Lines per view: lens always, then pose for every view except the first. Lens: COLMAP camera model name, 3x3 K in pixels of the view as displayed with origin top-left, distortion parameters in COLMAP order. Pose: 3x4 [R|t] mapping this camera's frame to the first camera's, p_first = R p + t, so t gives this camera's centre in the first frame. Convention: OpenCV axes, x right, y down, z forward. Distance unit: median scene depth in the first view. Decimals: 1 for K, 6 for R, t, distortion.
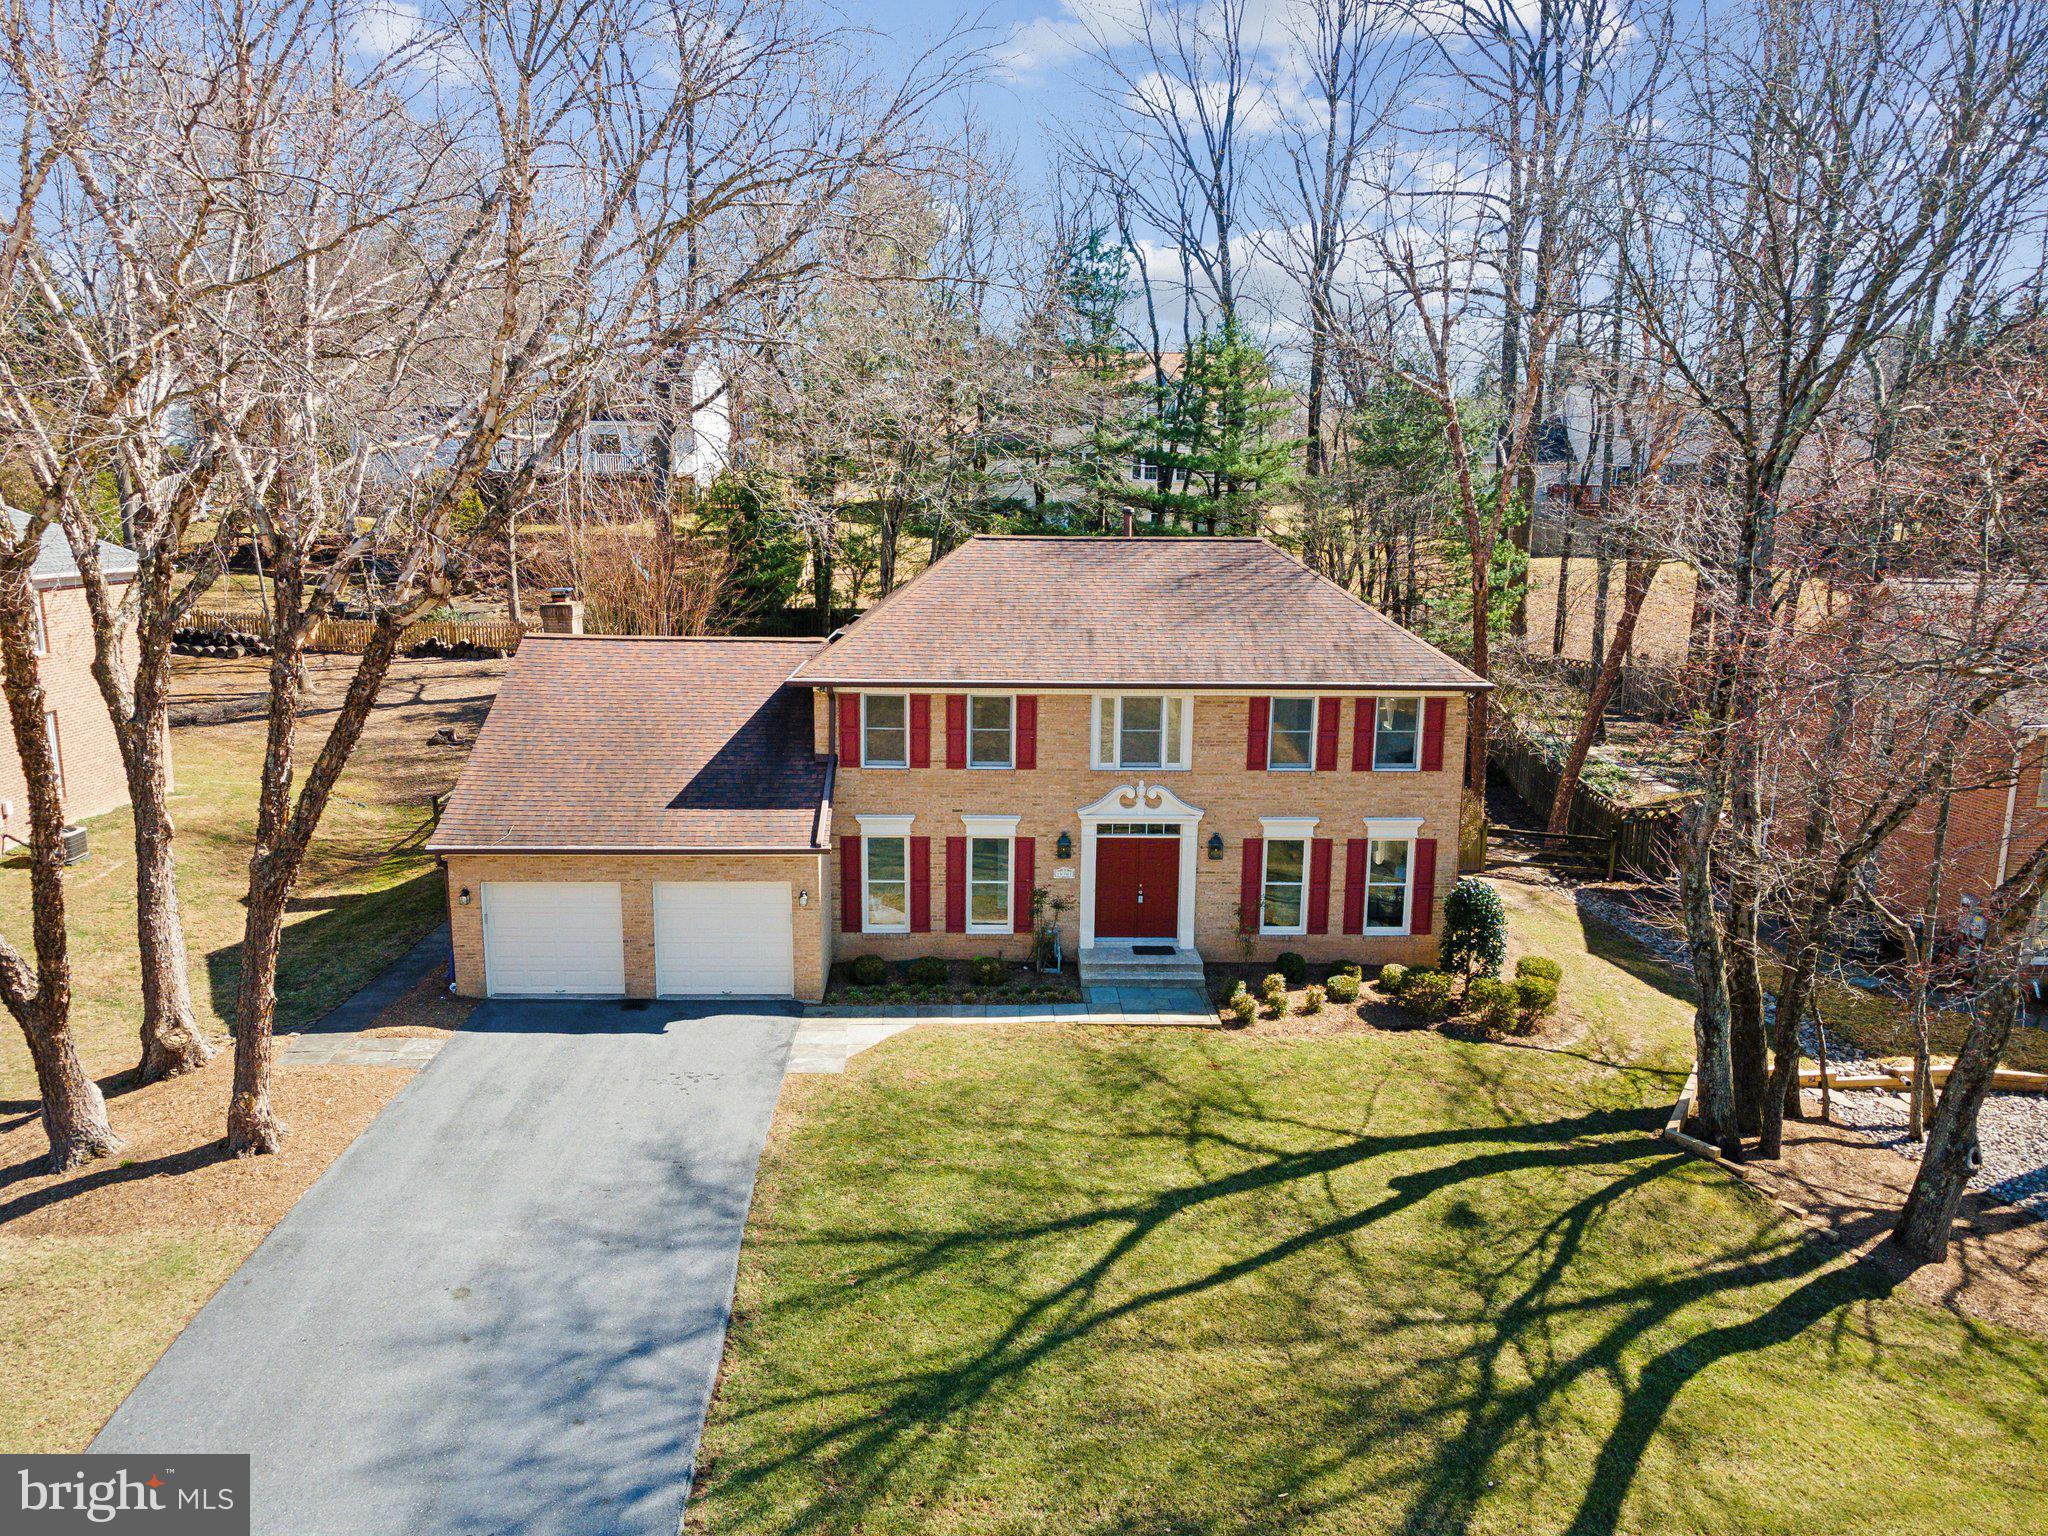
lens RADIAL K [[1474.5, 0, 1029.0], [0, 1474.5, 767.0], [0, 0, 1]] dist [0.057080, 0.000335]
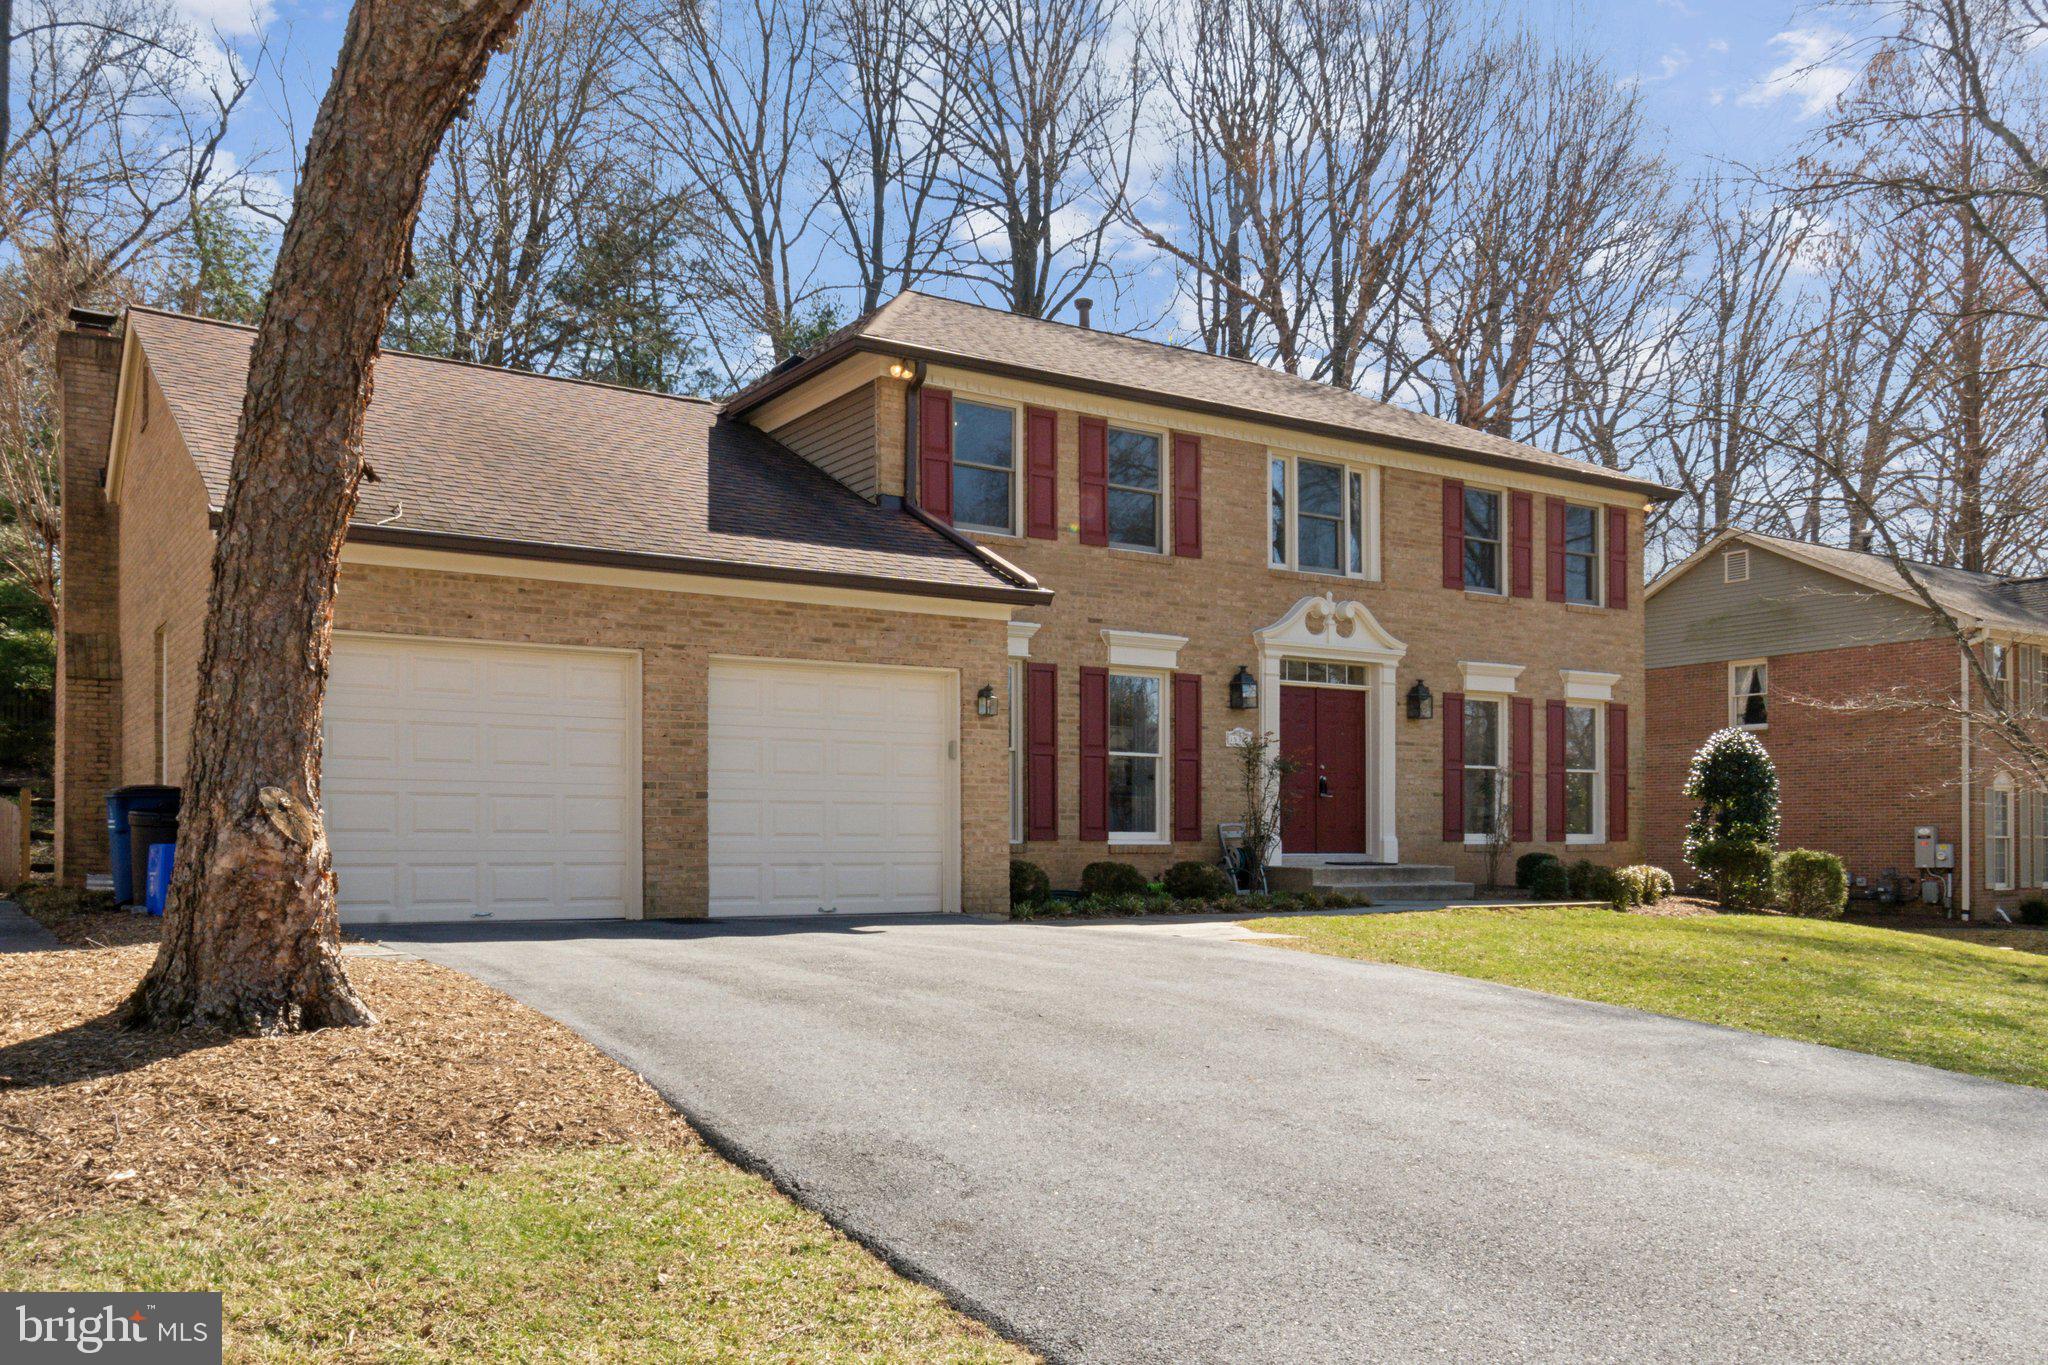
lens RADIAL K [[1624.9, 0, 976.5], [0, 1624.9, 846.8], [0, 0, 1]] dist [-0.010205, -0.003952]
pose [[0.854329, -0.008779, 0.519658, -0.441313], [0.105939, 0.981807, -0.157580, 0.222964], [-0.508821, 0.189677, 0.839717, 0.540138]]
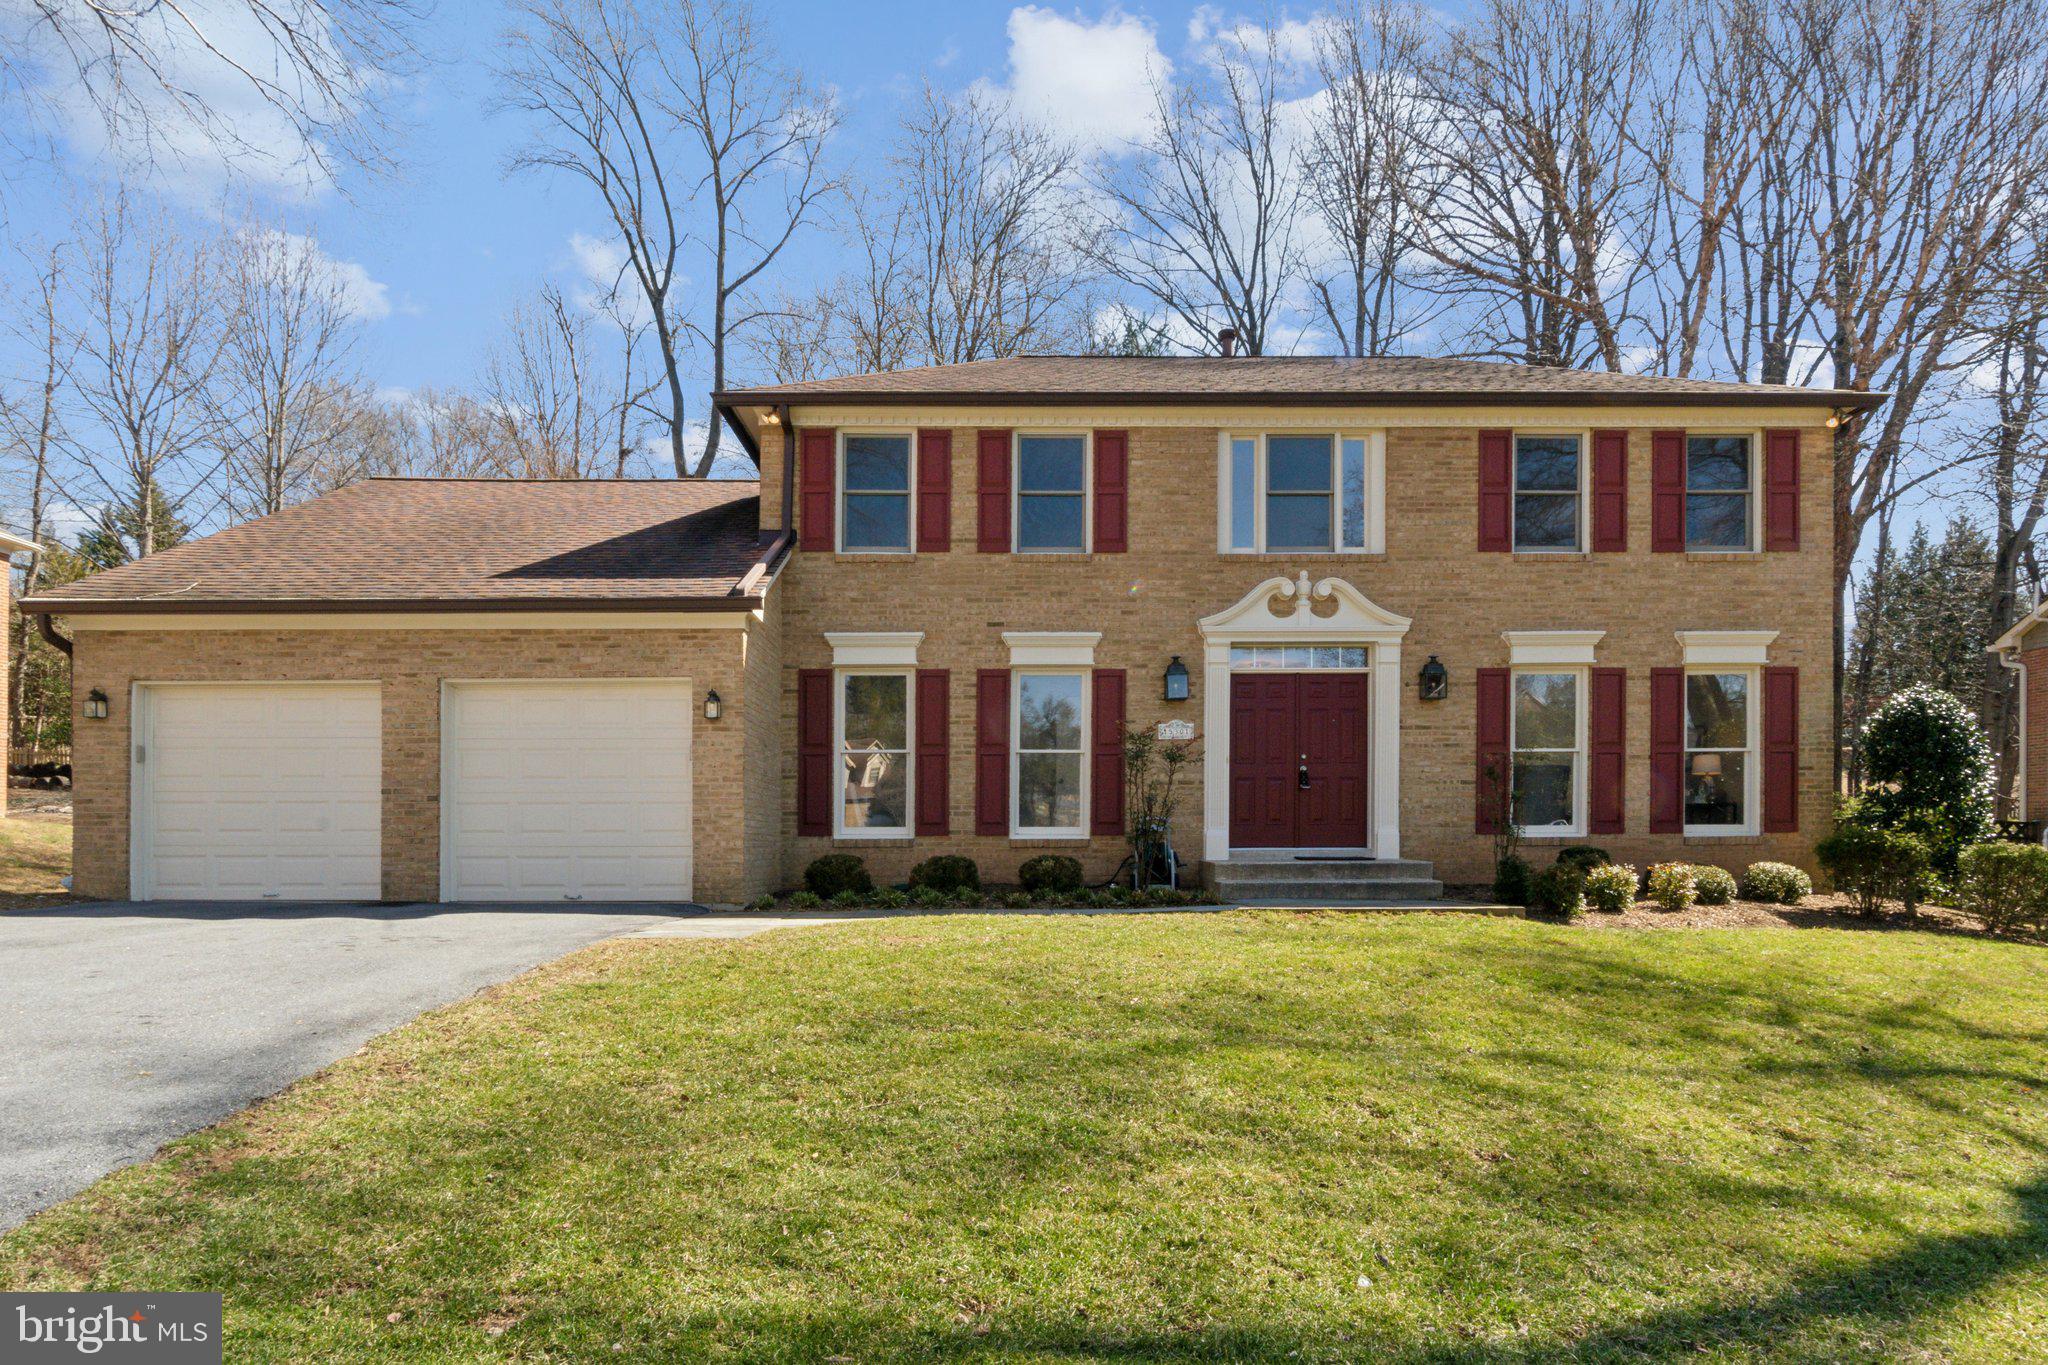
lens RADIAL K [[1260.6, 0, 1048.8], [0, 1260.6, 821.8], [0, 0, 1]] dist [0.006973, -0.003904]
pose [[0.999958, -0.009216, -0.000101, -0.029536], [0.009004, 0.979162, -0.202882, 0.224063], [0.001968, 0.202872, 0.979203, 0.548319]]
